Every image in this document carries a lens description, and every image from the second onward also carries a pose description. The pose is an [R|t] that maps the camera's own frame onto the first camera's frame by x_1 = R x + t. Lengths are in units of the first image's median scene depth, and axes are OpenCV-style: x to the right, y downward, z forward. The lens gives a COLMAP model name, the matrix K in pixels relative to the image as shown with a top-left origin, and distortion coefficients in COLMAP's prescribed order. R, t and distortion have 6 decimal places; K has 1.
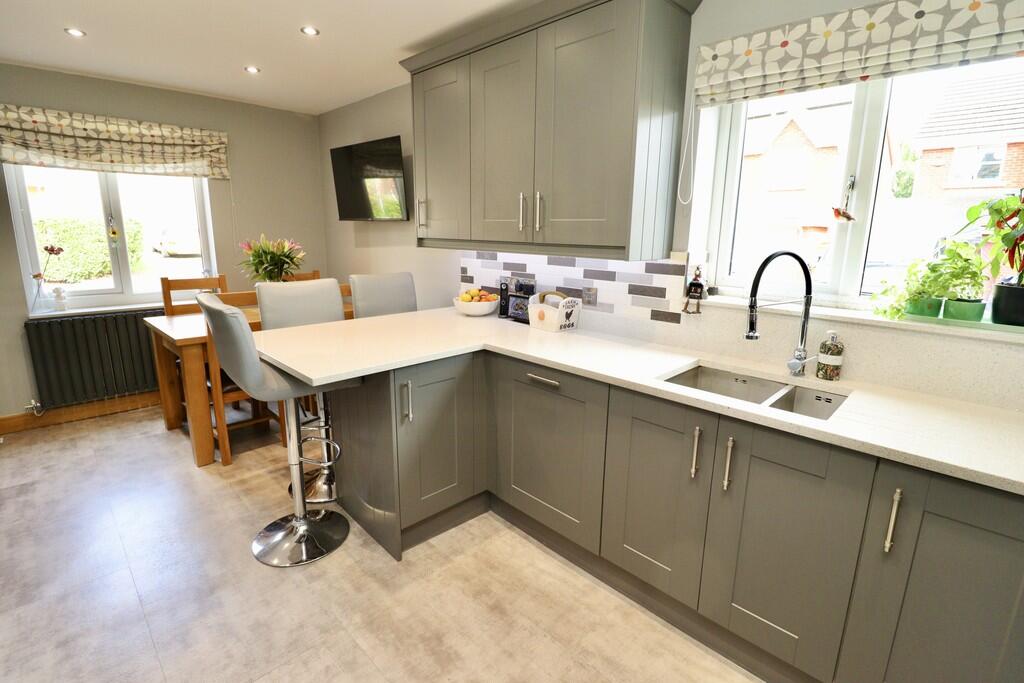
lens RADIAL K [[476.0, 0, 526.6], [0, 476.0, 334.4], [0, 0, 1]] dist [-0.010117, -0.005836]
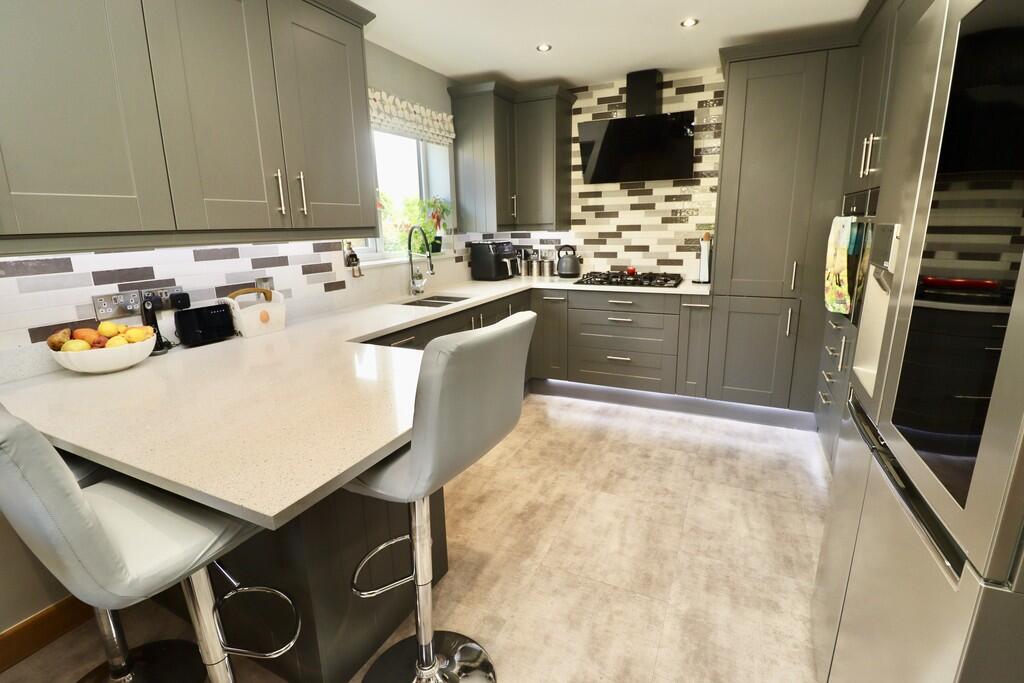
lens RADIAL K [[476.0, 0, 518.6], [0, 476.0, 335.4], [0, 0, 1]] dist [-0.010117, -0.005836]
pose [[-0.332989, -0.227323, 0.915119, -0.995153], [0.207266, 0.929123, 0.306221, -0.193320], [-0.919869, 0.291641, -0.262272, 0.917719]]
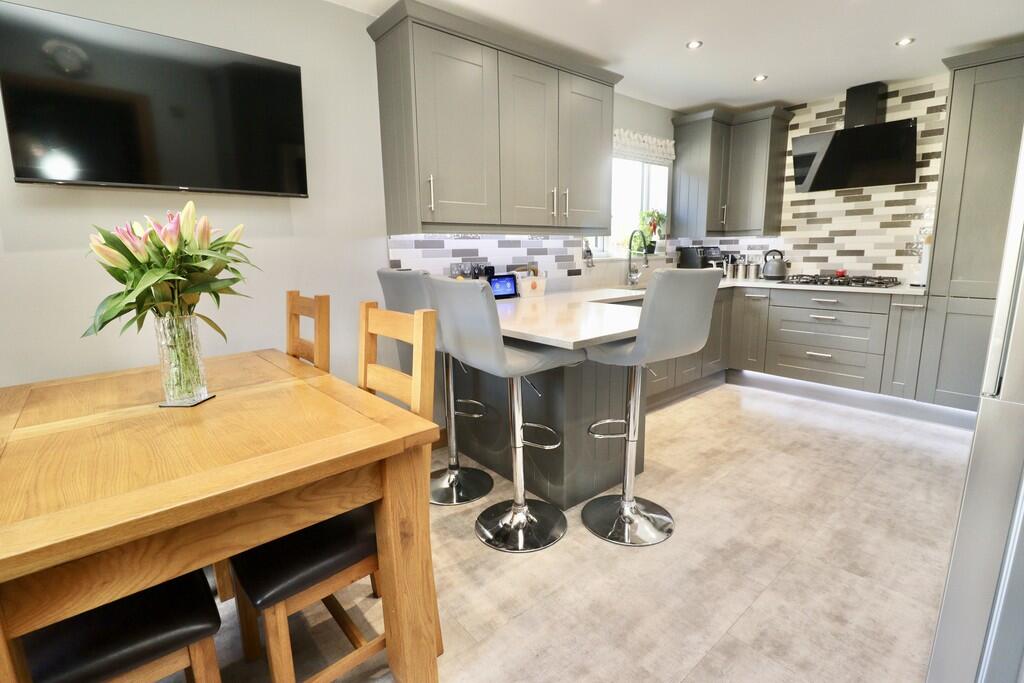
lens RADIAL K [[476.0, 0, 512.7], [0, 476.0, 336.0], [0, 0, 1]] dist [-0.010117, -0.005836]
pose [[0.092517, -0.199732, 0.975473, -1.381511], [0.224197, 0.958696, 0.175034, -0.162202], [-0.970142, 0.202505, 0.133475, 1.025210]]
